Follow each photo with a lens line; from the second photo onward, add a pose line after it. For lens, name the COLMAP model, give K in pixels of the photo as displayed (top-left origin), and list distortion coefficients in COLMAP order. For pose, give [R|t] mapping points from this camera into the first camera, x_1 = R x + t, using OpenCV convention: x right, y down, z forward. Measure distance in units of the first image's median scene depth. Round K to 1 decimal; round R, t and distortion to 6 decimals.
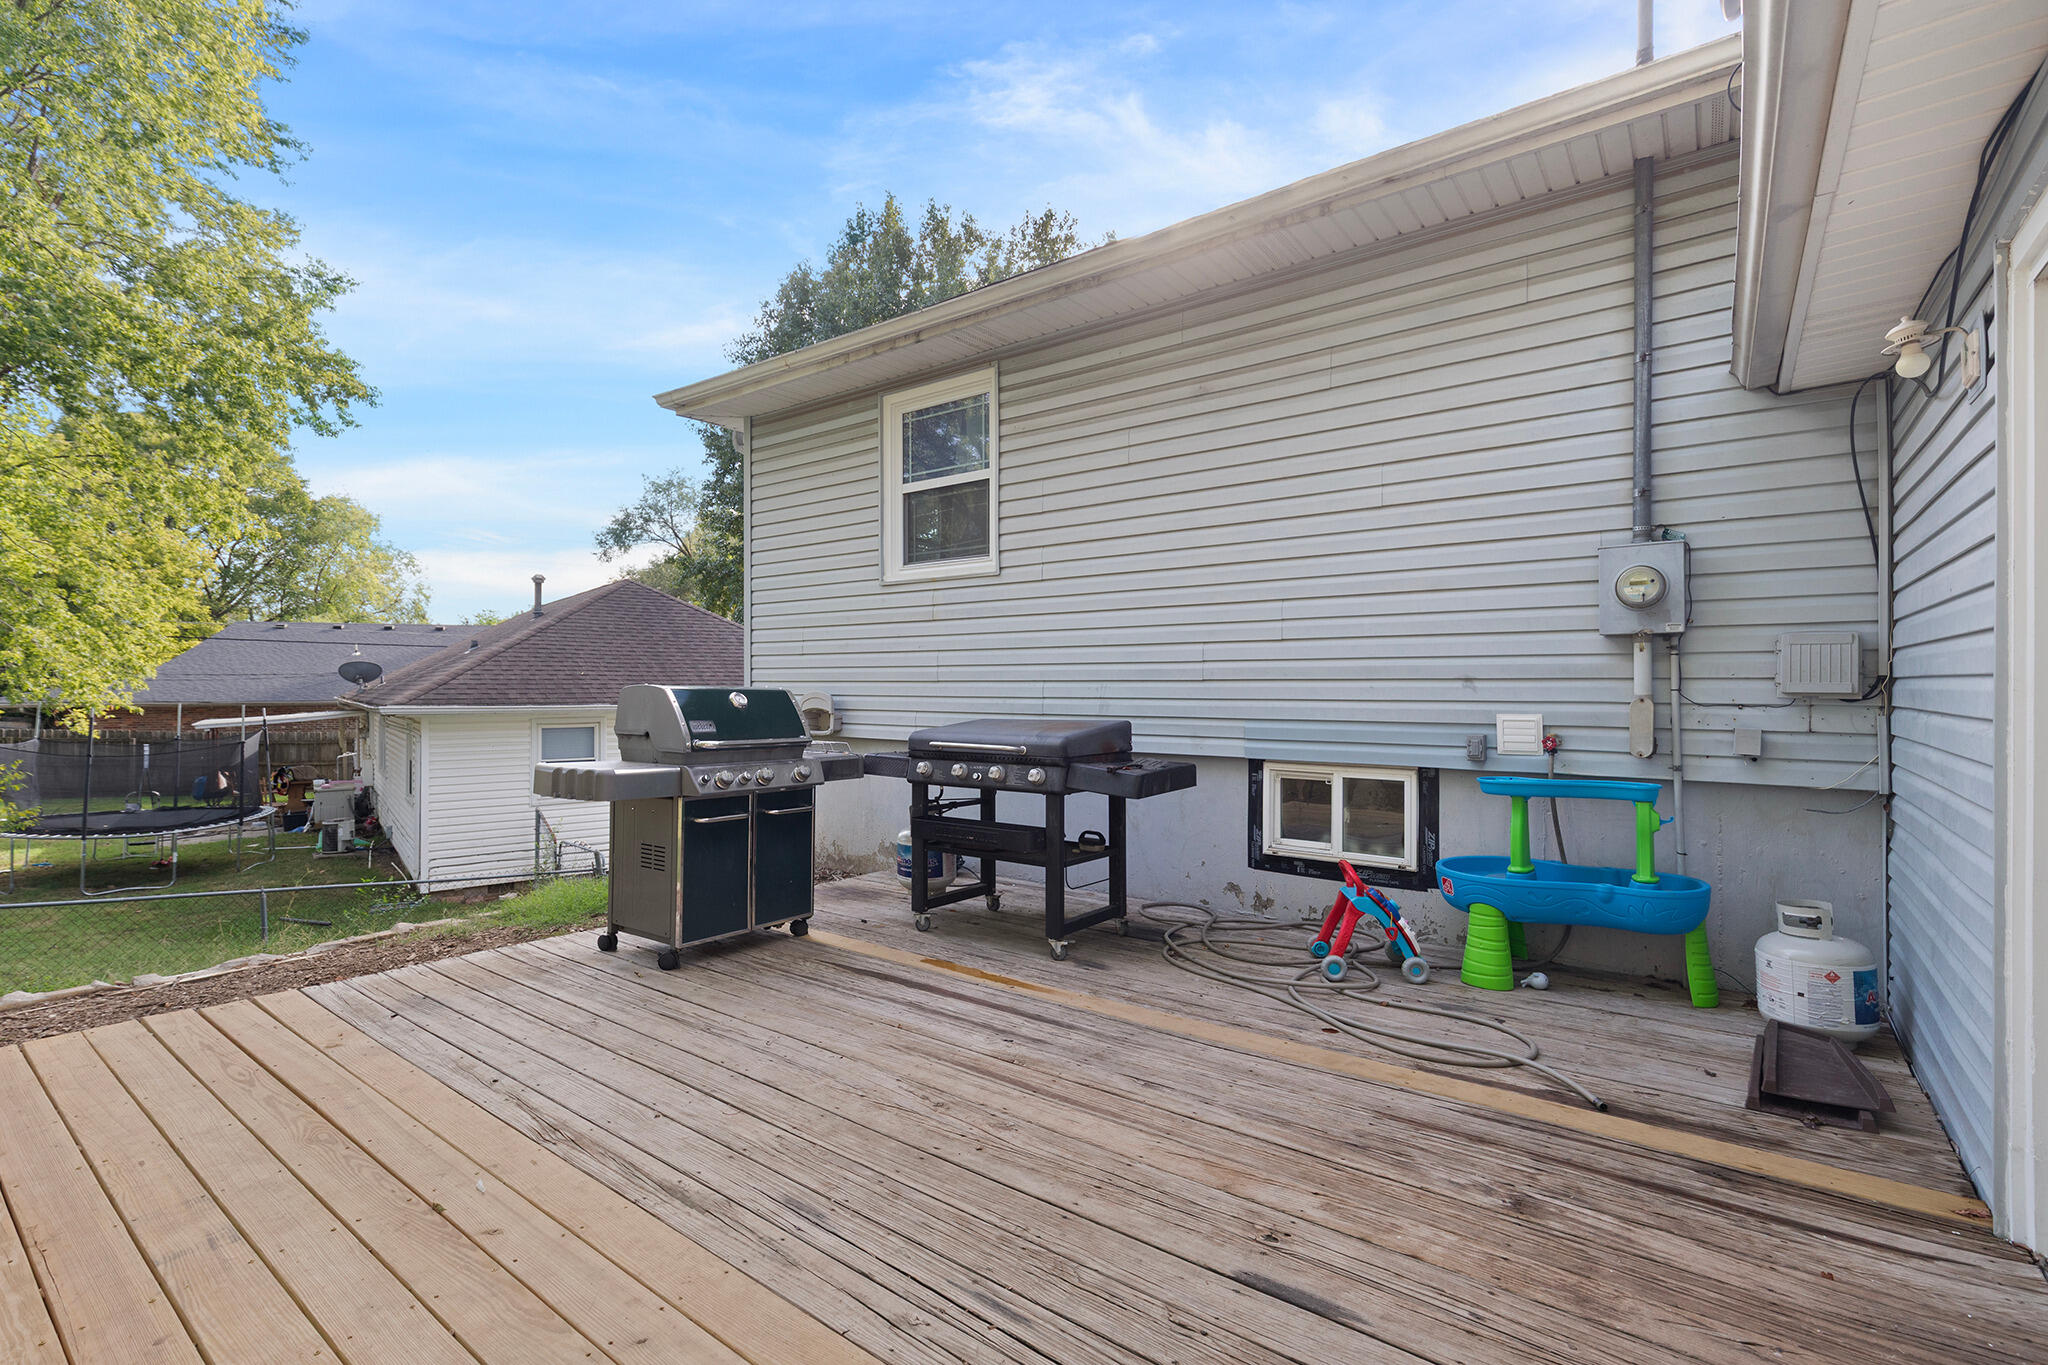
lens RADIAL K [[923.5, 0, 1028.3], [0, 923.5, 678.9], [0, 0, 1]] dist [0.009663, -0.003201]
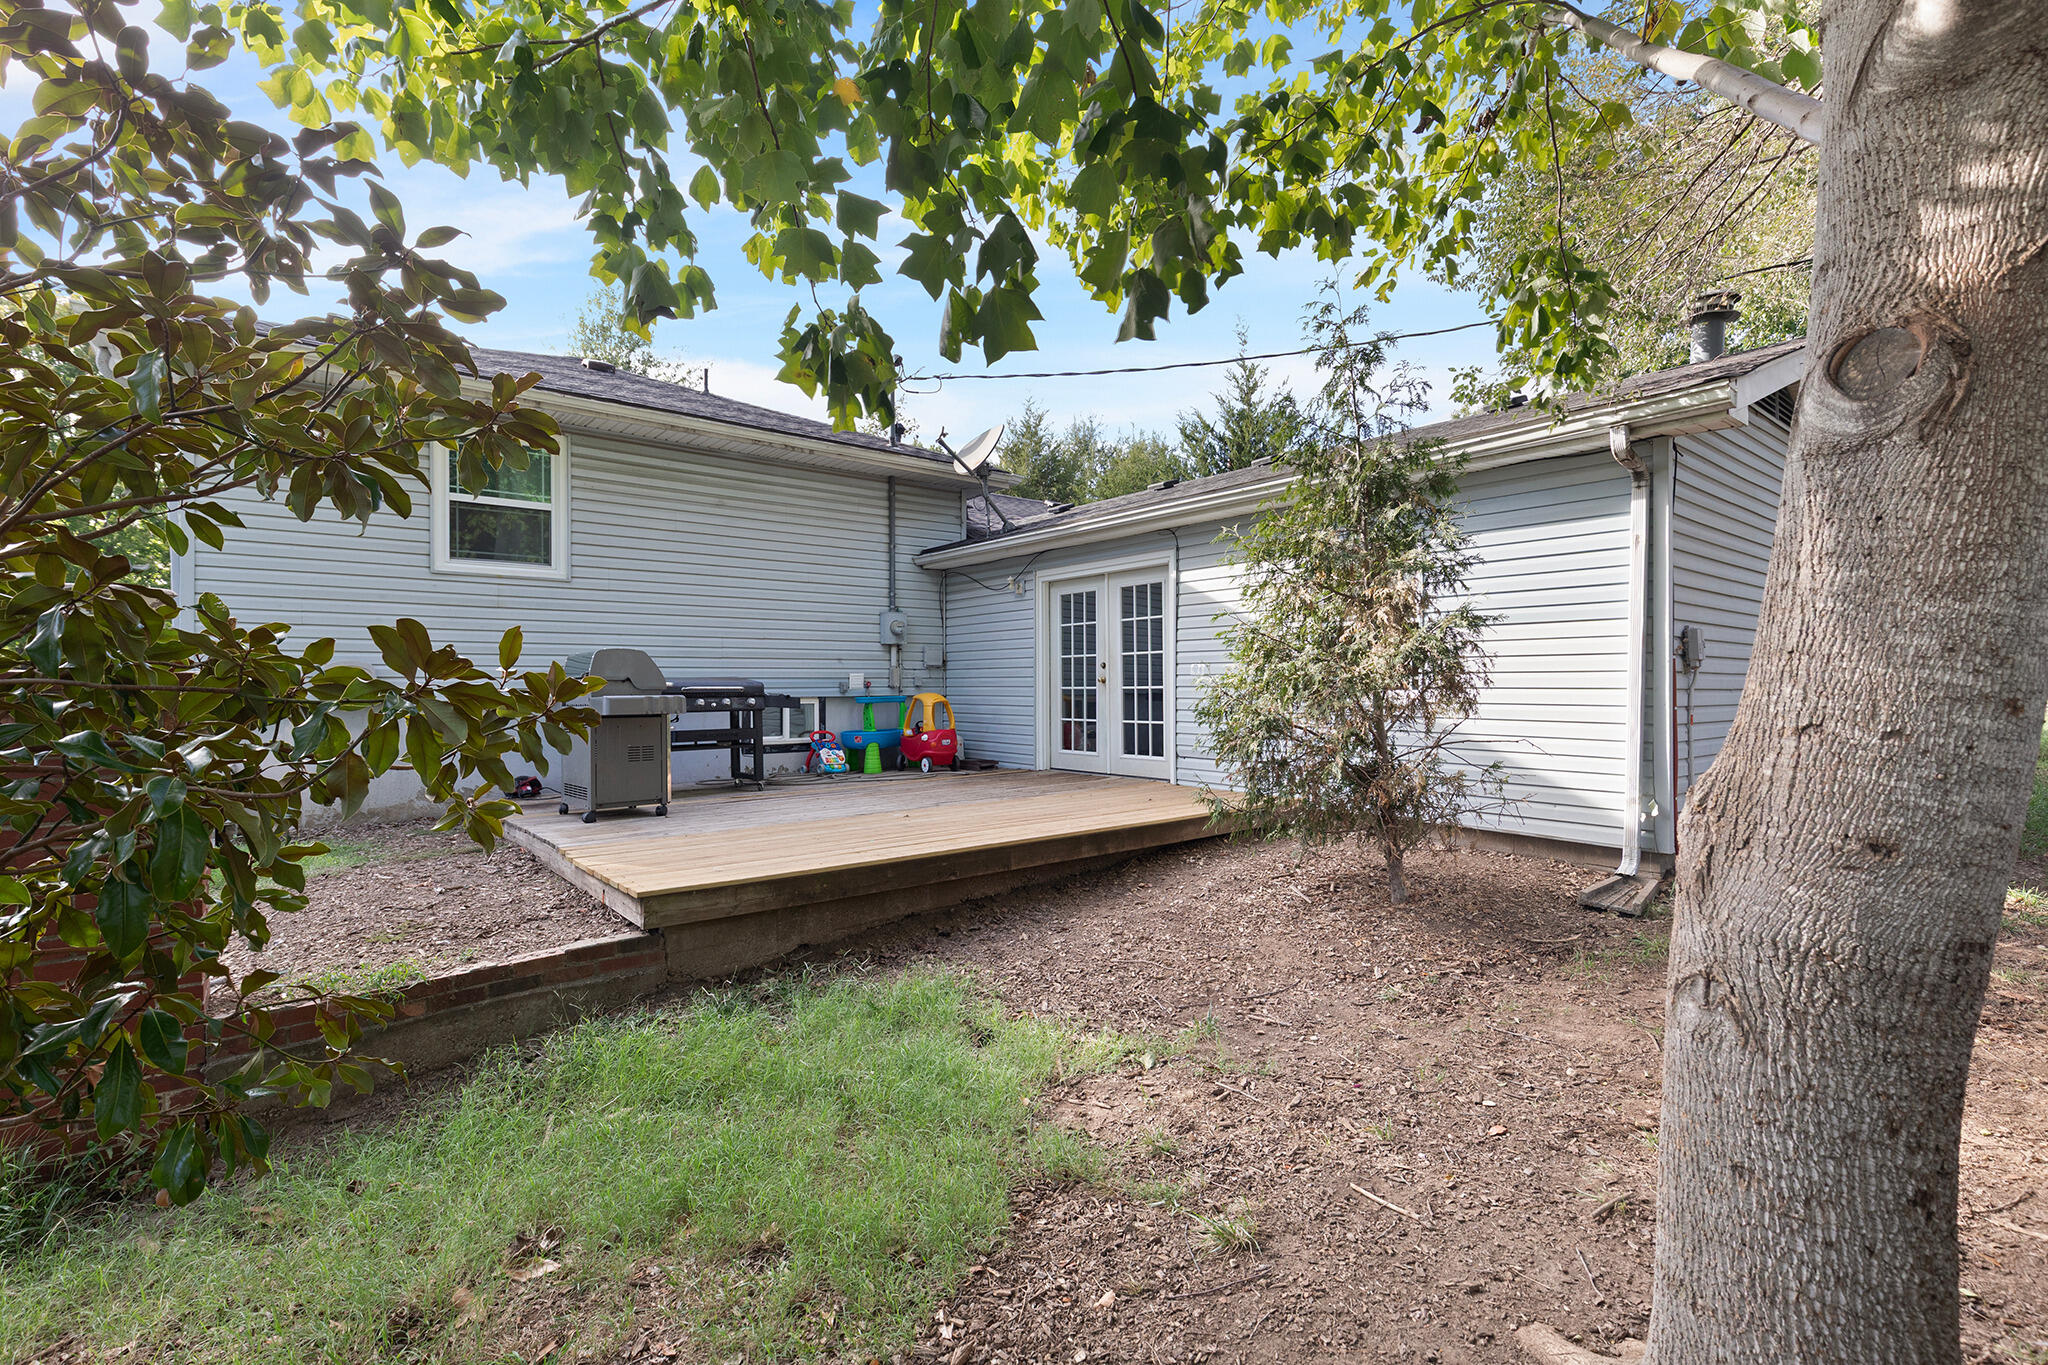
lens RADIAL K [[923.5, 0, 1027.6], [0, 923.5, 687.5], [0, 0, 1]] dist [0.009663, -0.003201]
pose [[0.249789, 0.006934, 0.968275, -1.782033], [0.006927, 0.999936, -0.008948, 0.101272], [-0.968275, 0.008942, 0.249725, -0.084871]]
